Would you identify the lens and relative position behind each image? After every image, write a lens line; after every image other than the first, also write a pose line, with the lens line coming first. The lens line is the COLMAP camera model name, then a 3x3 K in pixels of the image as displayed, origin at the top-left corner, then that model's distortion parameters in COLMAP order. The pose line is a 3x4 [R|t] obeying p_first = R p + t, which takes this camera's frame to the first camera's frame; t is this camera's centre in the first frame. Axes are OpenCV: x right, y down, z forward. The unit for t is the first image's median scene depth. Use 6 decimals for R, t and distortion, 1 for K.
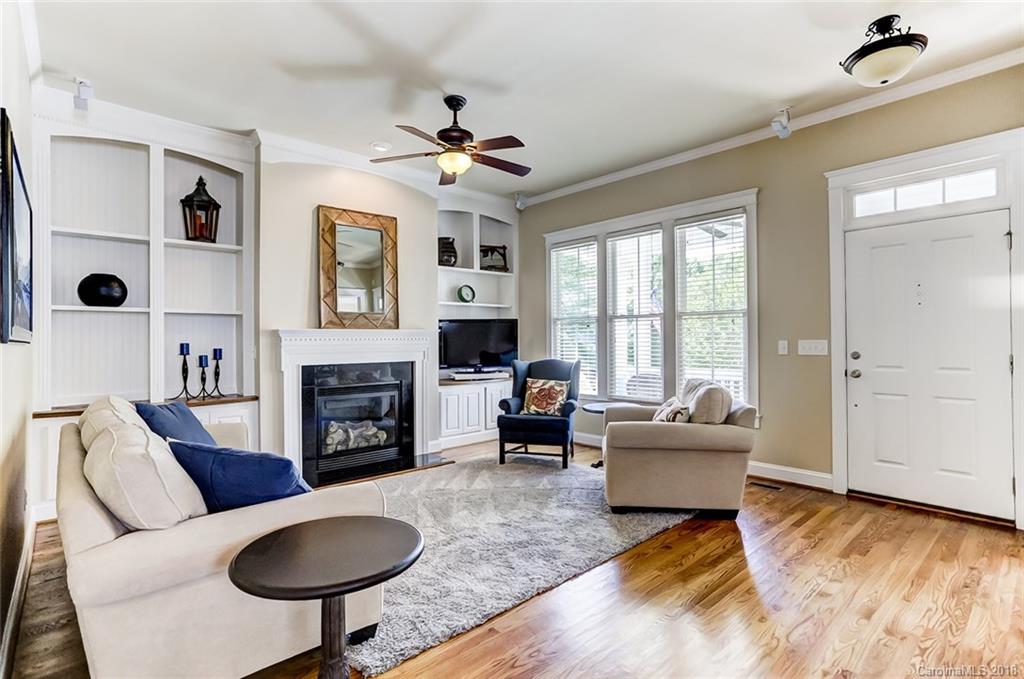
lens RADIAL K [[496.5, 0, 521.8], [0, 496.5, 334.8], [0, 0, 1]] dist [-0.001330, 0.003137]
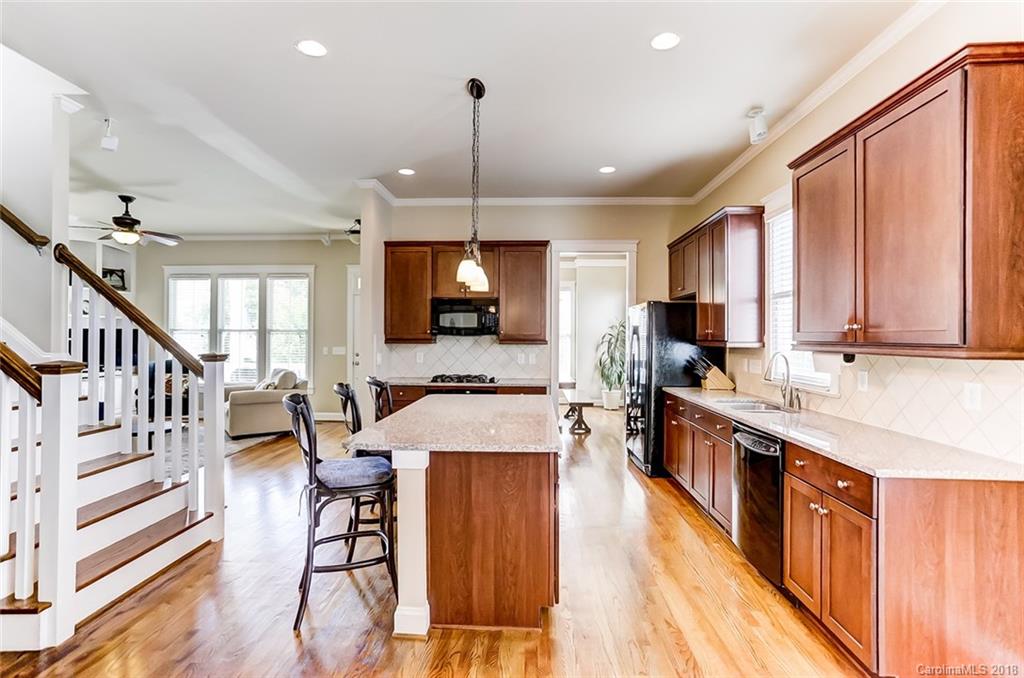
lens RADIAL K [[496.5, 0, 495.7], [0, 496.5, 331.5], [0, 0, 1]] dist [-0.001330, 0.003137]
pose [[0.728945, 0.018366, 0.684326, -0.293174], [-0.017460, 0.999814, -0.008234, -0.042444], [-0.684350, -0.005946, 0.729130, -0.806053]]
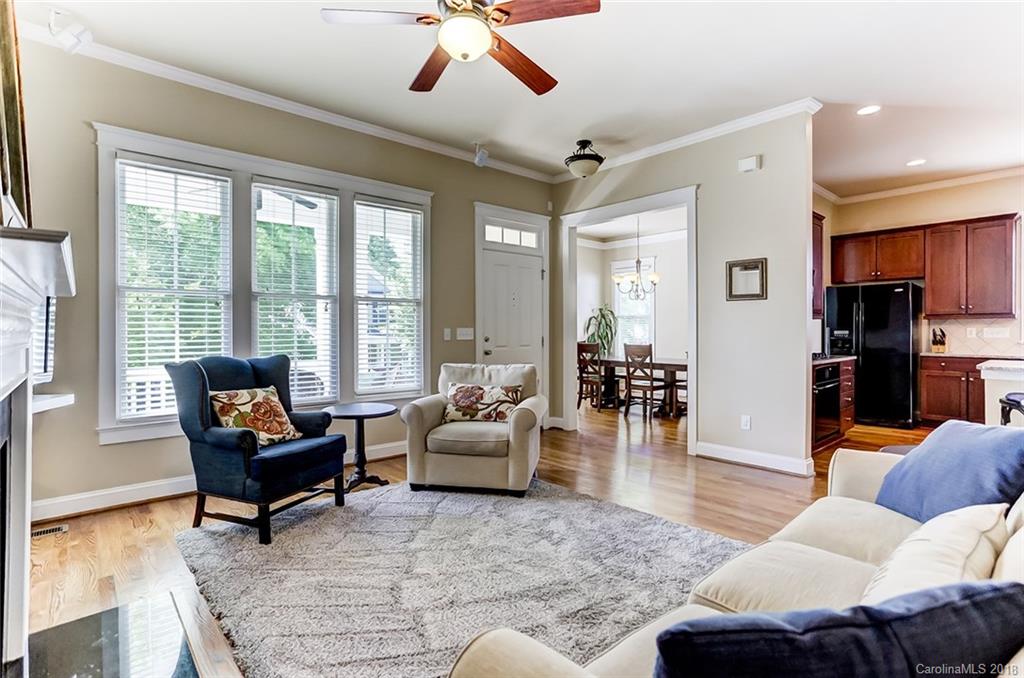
lens RADIAL K [[496.5, 0, 518.2], [0, 496.5, 339.9], [0, 0, 1]] dist [-0.001330, 0.003137]
pose [[0.023169, -0.017879, 0.999572, -0.635333], [-0.009651, 0.999789, 0.018107, 0.014812], [-0.999685, -0.010067, 0.022992, 0.759548]]
